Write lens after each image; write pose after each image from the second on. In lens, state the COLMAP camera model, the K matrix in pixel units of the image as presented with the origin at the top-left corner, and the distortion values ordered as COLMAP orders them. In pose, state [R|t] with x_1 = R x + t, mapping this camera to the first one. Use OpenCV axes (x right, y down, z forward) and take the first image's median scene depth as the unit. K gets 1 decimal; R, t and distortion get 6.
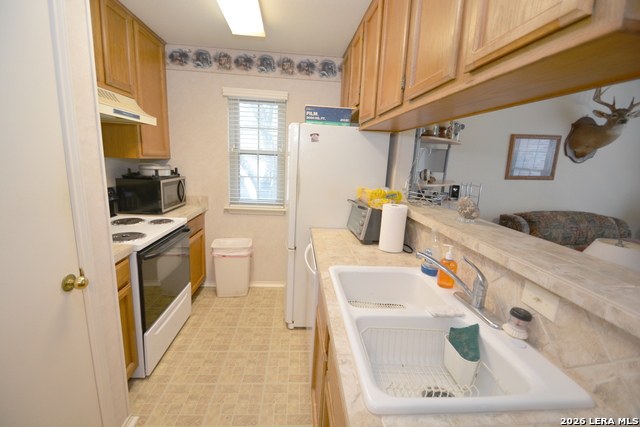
lens RADIAL K [[278.4, 0, 315.3], [0, 278.4, 214.0], [0, 0, 1]] dist [0.009208, -0.013146]
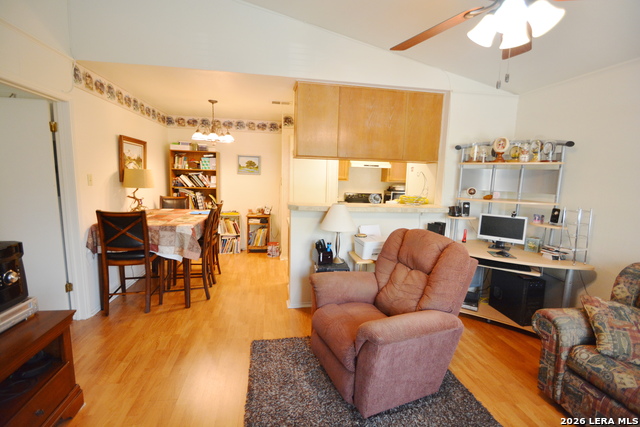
lens RADIAL K [[278.4, 0, 315.7], [0, 278.4, 211.6], [0, 0, 1]] dist [0.009208, -0.013146]
pose [[0.090017, 0.090176, -0.991849, 1.322760], [-0.219504, 0.973200, 0.068559, 0.014524], [0.971450, 0.211543, 0.107398, 0.159509]]
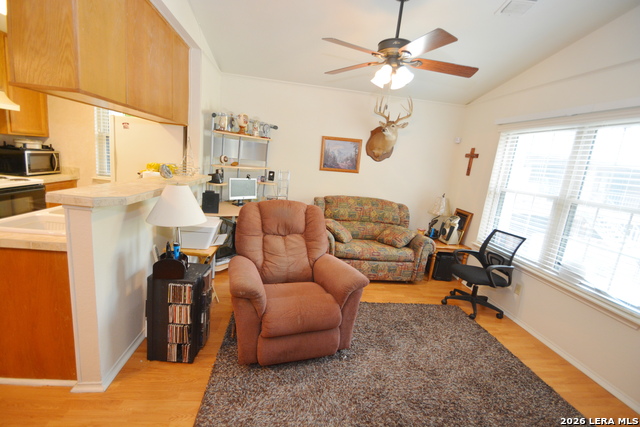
lens RADIAL K [[278.4, 0, 315.0], [0, 278.4, 211.5], [0, 0, 1]] dist [0.009208, -0.013146]
pose [[0.997683, 0.055544, 0.039292, 0.671194], [-0.055285, 0.998441, -0.007641, 0.087737], [-0.039655, 0.005451, 0.999199, -0.332434]]
